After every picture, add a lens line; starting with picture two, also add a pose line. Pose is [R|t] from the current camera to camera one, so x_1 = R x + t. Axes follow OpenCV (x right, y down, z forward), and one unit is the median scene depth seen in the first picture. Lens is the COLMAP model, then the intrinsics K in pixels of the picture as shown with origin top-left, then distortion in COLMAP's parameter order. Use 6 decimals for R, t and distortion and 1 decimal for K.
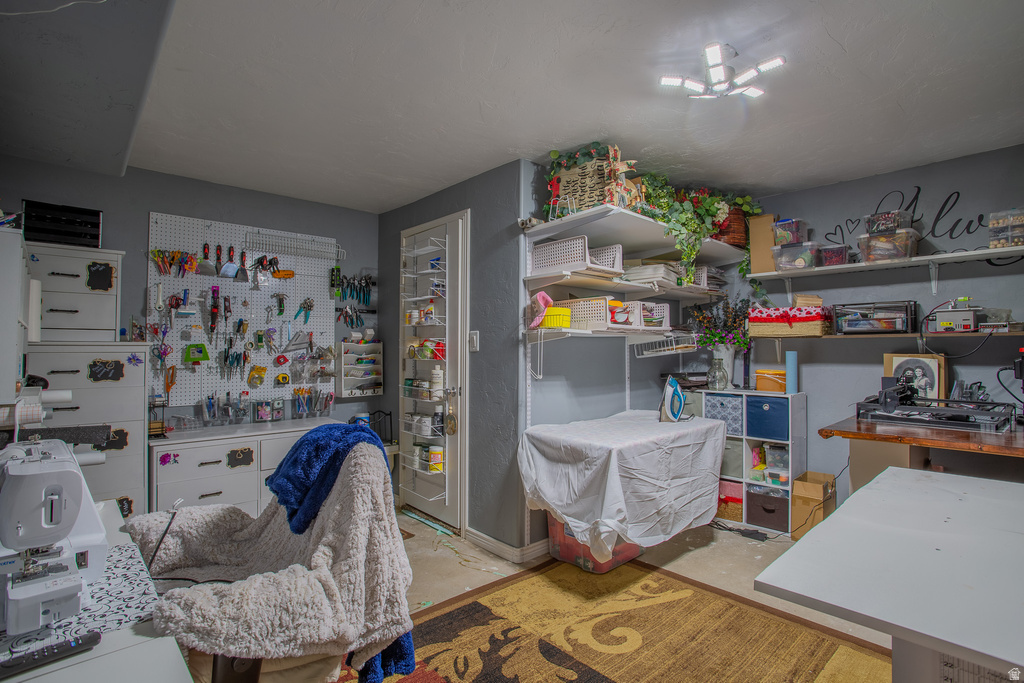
lens RADIAL K [[499.1, 0, 511.0], [0, 499.1, 342.3], [0, 0, 1]] dist [-0.067977, 0.023681]
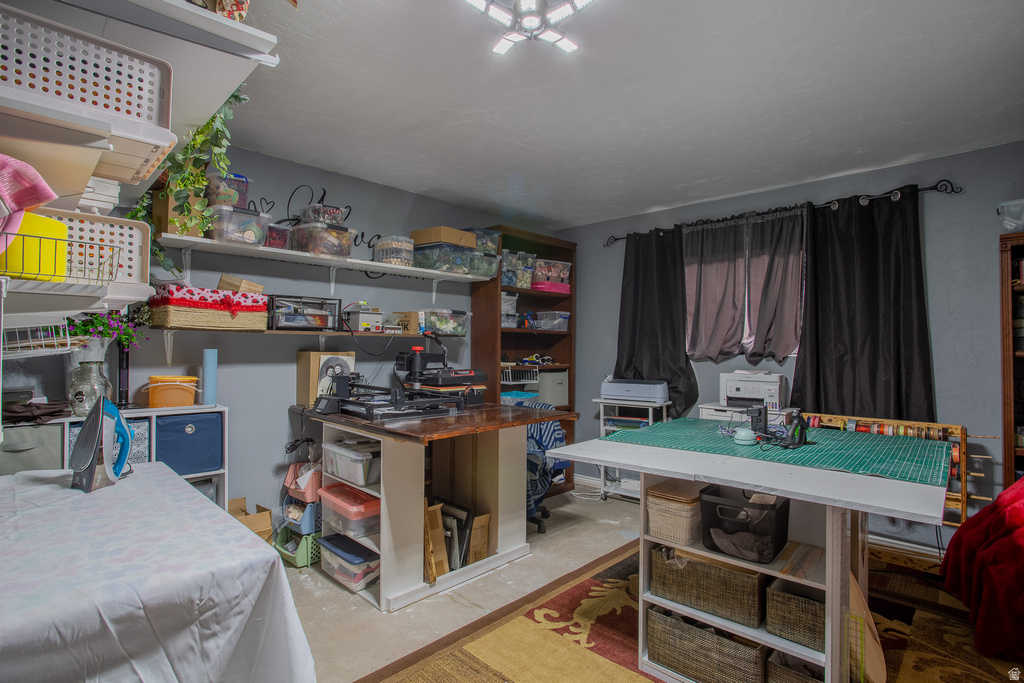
lens RADIAL K [[499.1, 0, 510.5], [0, 499.1, 339.1], [0, 0, 1]] dist [-0.067977, 0.023681]
pose [[-0.062968, 0.018237, 0.997849, -0.213411], [-0.018531, 0.999639, -0.019439, 0.009574], [-0.997843, -0.019716, -0.062607, 0.631799]]
